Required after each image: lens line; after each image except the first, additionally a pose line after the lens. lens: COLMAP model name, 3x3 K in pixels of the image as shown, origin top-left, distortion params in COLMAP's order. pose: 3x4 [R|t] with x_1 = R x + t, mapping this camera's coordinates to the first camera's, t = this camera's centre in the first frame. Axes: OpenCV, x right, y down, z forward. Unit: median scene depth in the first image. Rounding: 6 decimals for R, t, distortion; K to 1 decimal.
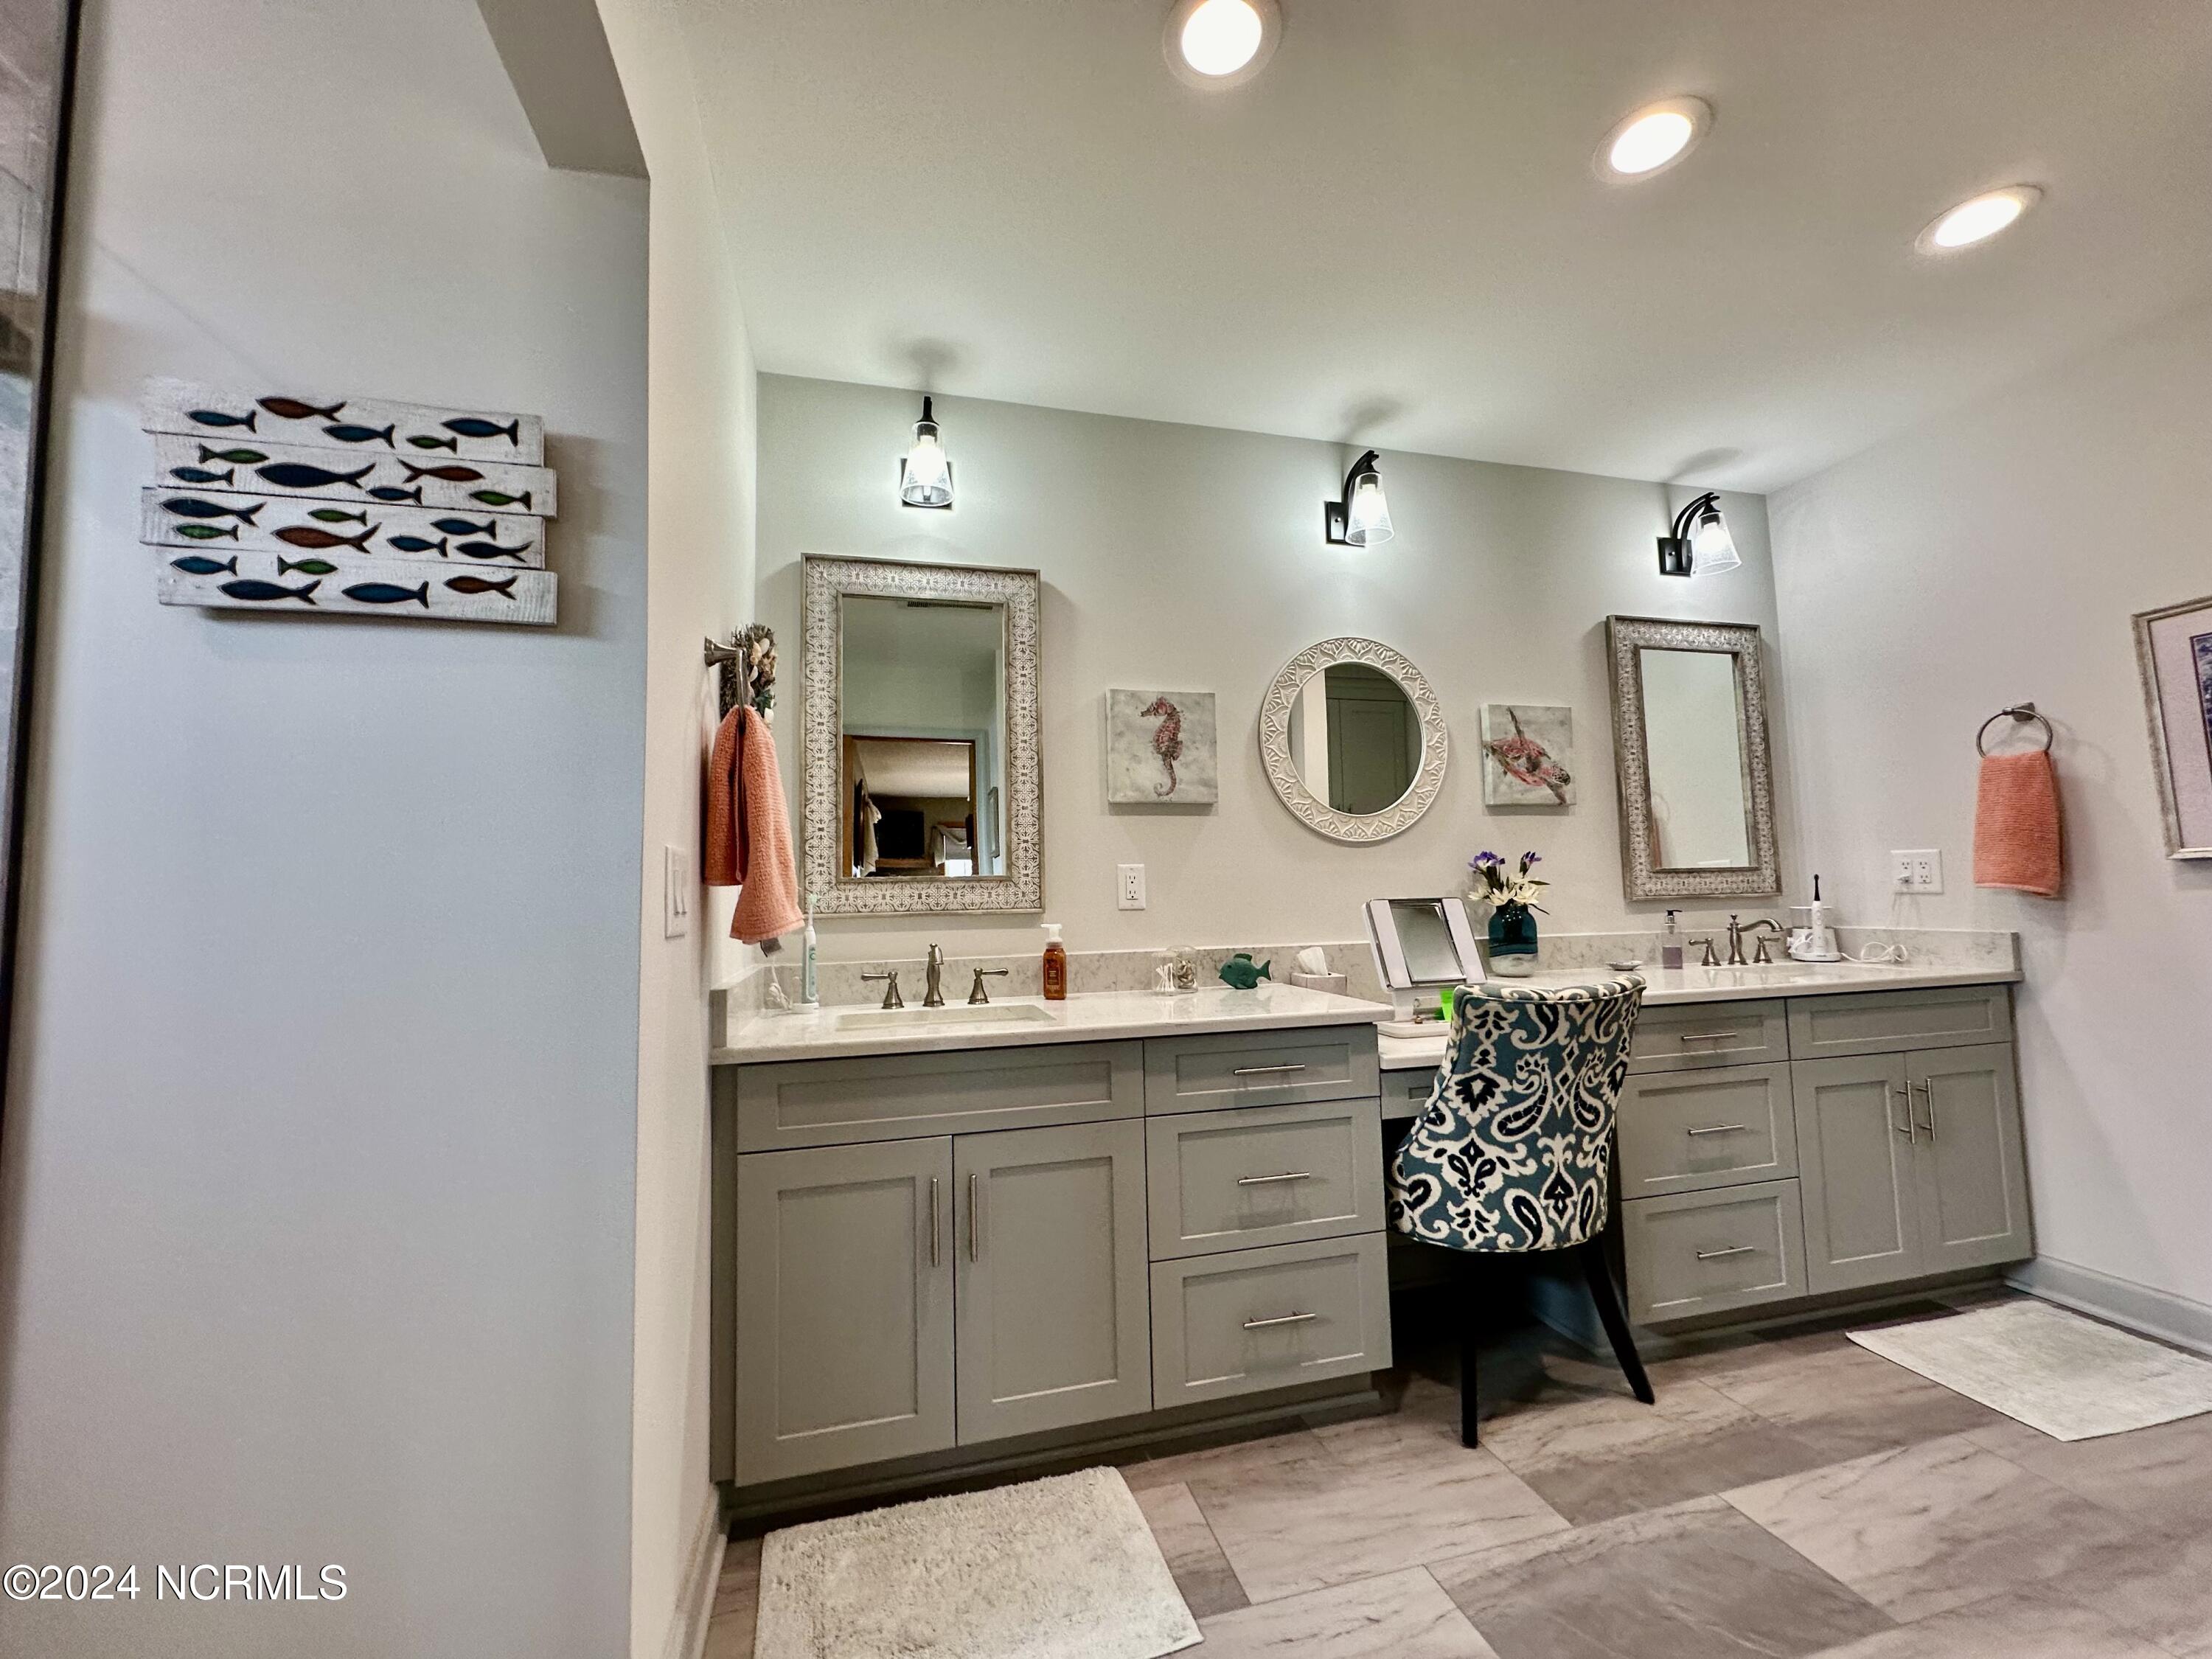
lens RADIAL K [[883.0, 0, 1102.9], [0, 883.0, 828.9], [0, 0, 1]] dist [-0.003183, 0.000566]
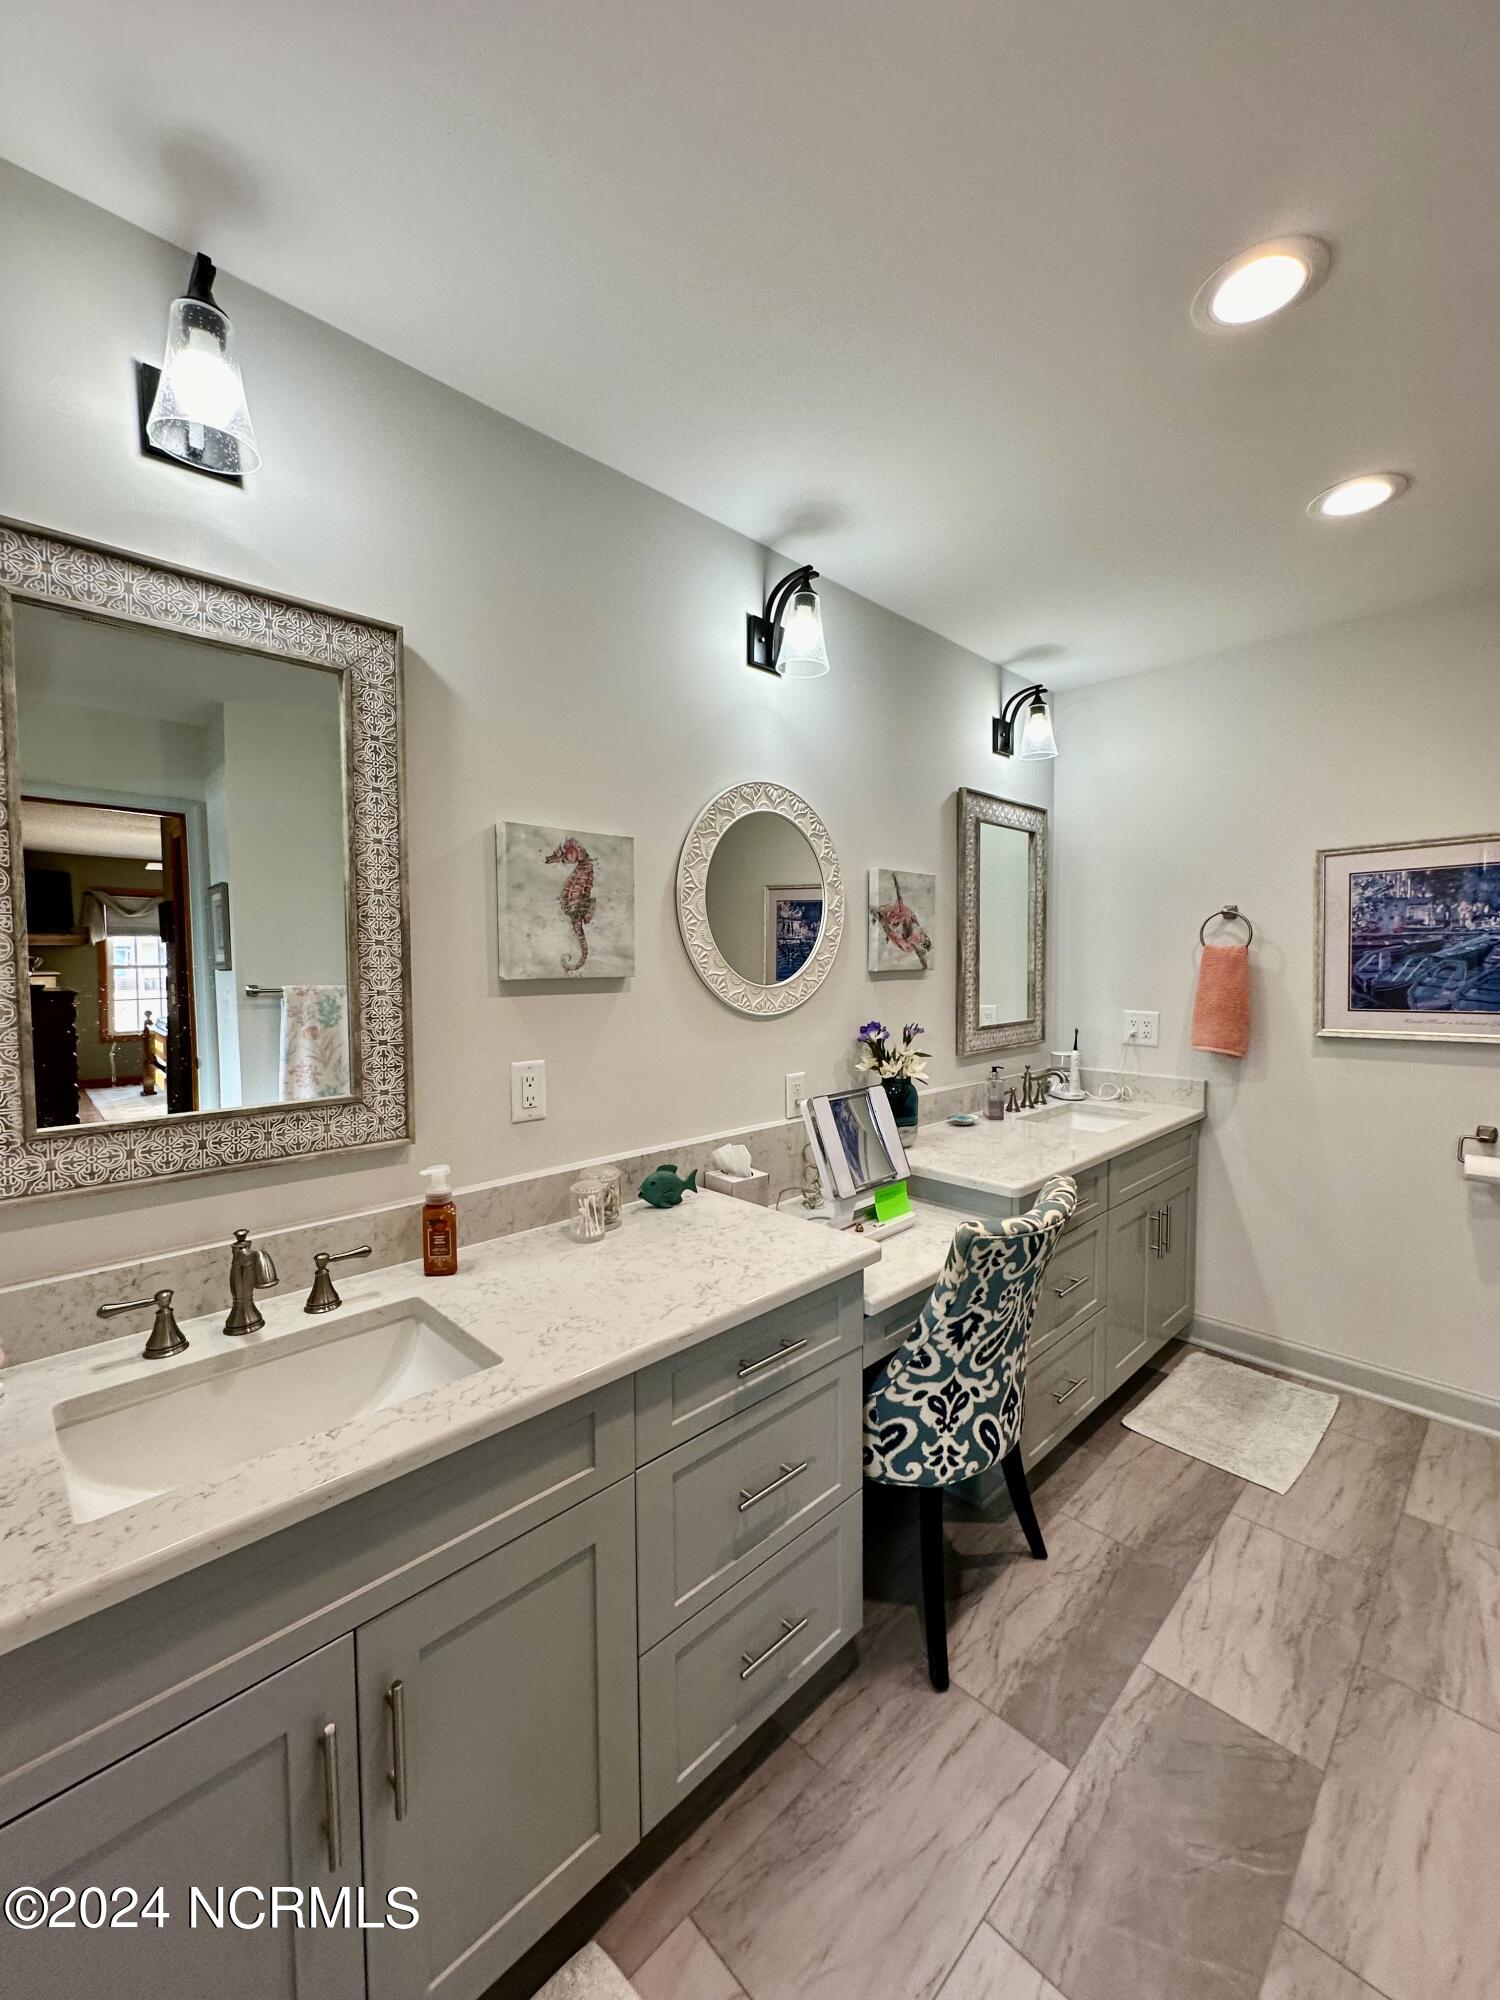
lens RADIAL K [[798.4, 0, 749.7], [0, 798.4, 999.2], [0, 0, 1]] dist [-0.003183, 0.000566]
pose [[0.869581, -0.007510, 0.493732, -0.144080], [-0.051599, 0.993028, 0.105984, -0.097431], [-0.491086, -0.117638, 0.863131, 0.337811]]
